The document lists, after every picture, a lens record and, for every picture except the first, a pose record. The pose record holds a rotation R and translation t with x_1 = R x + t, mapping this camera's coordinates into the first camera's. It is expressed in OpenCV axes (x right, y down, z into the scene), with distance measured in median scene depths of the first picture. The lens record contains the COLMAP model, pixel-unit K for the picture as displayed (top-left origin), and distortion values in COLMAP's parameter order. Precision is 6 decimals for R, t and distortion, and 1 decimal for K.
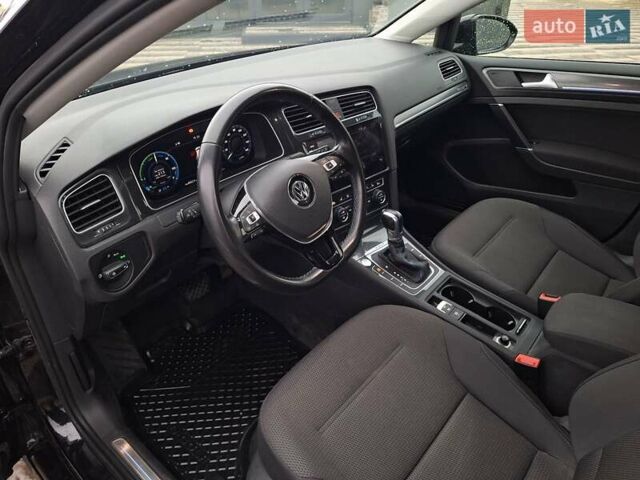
lens RADIAL K [[436.8, 0, 311.0], [0, 436.8, 241.2], [0, 0, 1]] dist [0.063575, -0.060562]
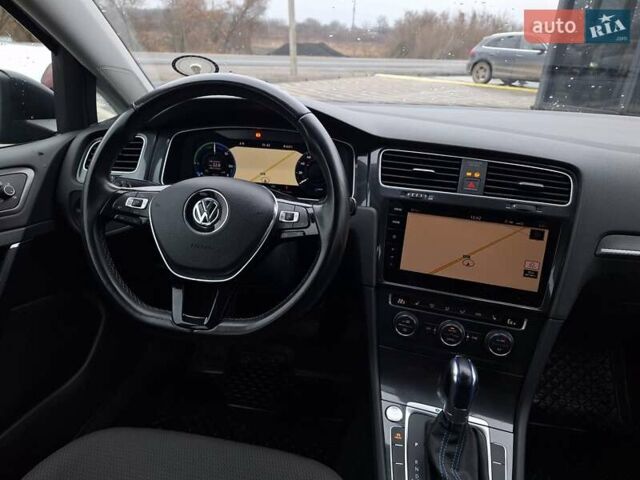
lens RADIAL K [[440.7, 0, 316.1], [0, 440.7, 241.8], [0, 0, 1]] dist [0.086839, -0.094287]
pose [[0.523470, 0.374511, -0.765324, 0.453280], [-0.499632, 0.862505, 0.080325, -0.151760], [0.690179, 0.340333, 0.638614, 0.446003]]
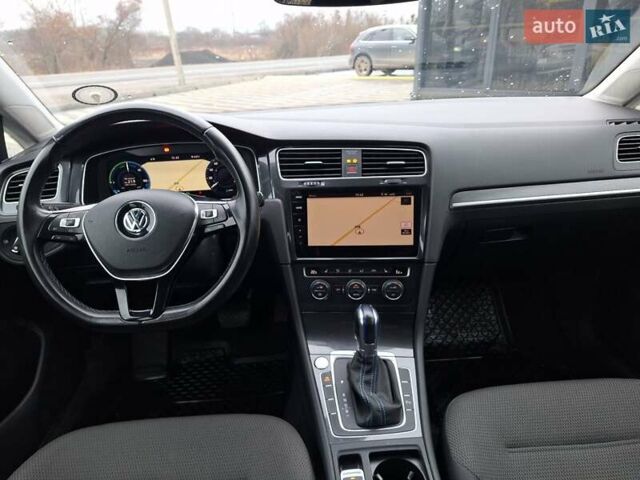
lens RADIAL K [[439.3, 0, 311.3], [0, 439.3, 240.4], [0, 0, 1]] dist [0.074383, -0.077133]
pose [[0.702207, 0.270293, -0.658671, 0.549754], [-0.359890, 0.932994, -0.000813, -0.136916], [0.614316, 0.237620, 0.752431, 0.374768]]
